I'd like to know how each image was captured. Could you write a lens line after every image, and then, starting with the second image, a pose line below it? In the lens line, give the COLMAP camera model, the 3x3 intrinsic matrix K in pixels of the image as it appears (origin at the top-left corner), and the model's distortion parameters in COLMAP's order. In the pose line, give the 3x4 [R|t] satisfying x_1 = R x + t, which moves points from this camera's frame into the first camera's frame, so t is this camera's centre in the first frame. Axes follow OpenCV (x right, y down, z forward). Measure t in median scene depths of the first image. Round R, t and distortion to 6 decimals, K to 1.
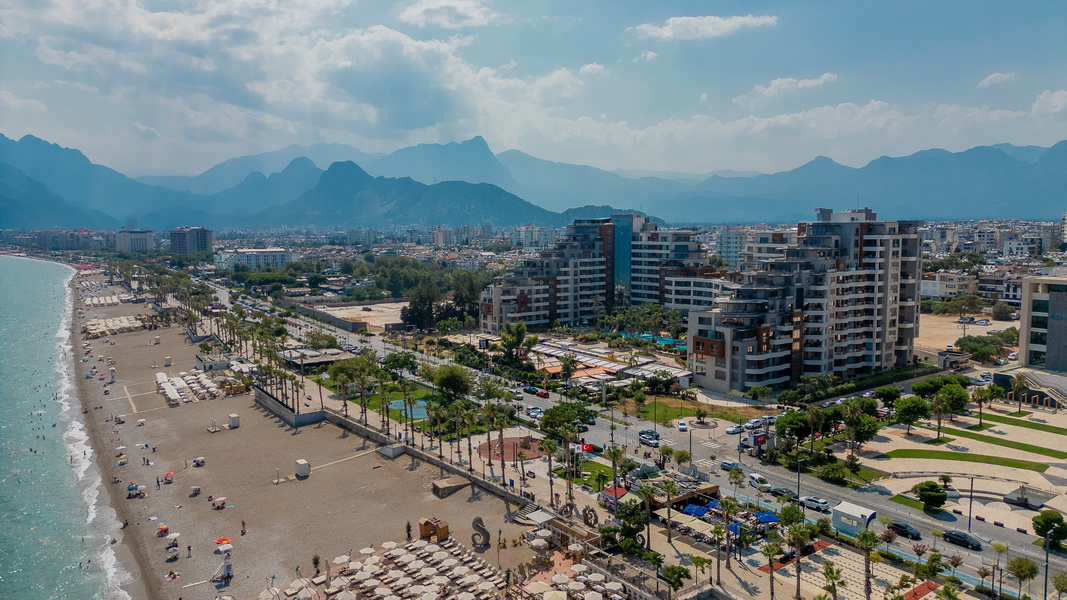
lens RADIAL K [[736.6, 0, 533.5], [0, 736.6, 300.0], [0, 0, 1]] dist [0.090070, -0.095804]
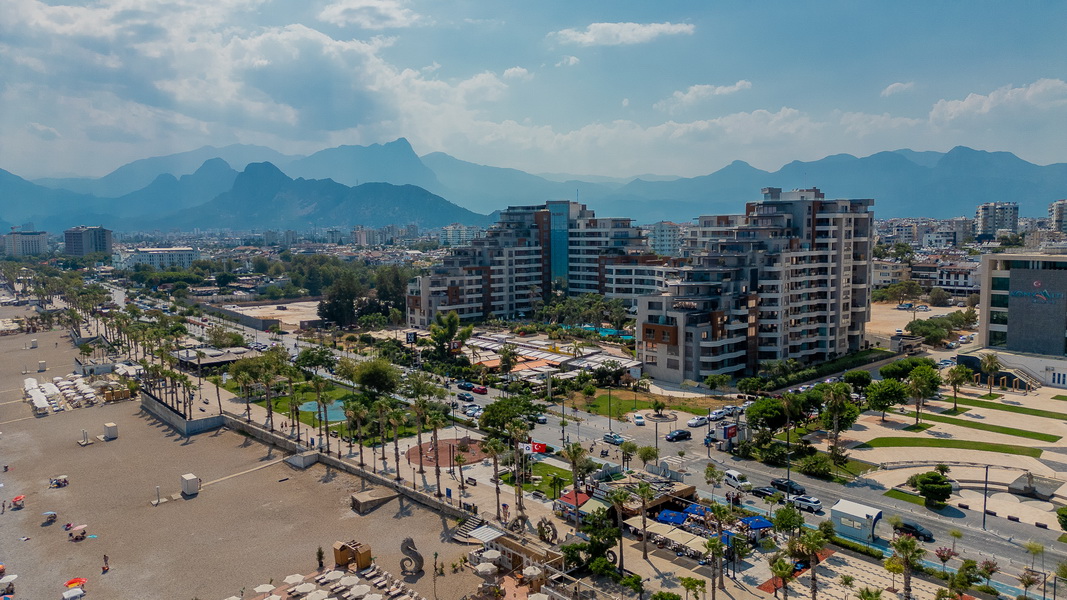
lens RADIAL K [[736.6, 0, 533.5], [0, 736.6, 300.0], [0, 0, 1]] dist [0.090070, -0.095804]
pose [[0.995085, -0.013388, 0.098114, -0.008330], [0.013836, 0.999897, -0.003887, 0.021830], [-0.098052, 0.005225, 0.995168, 0.100140]]
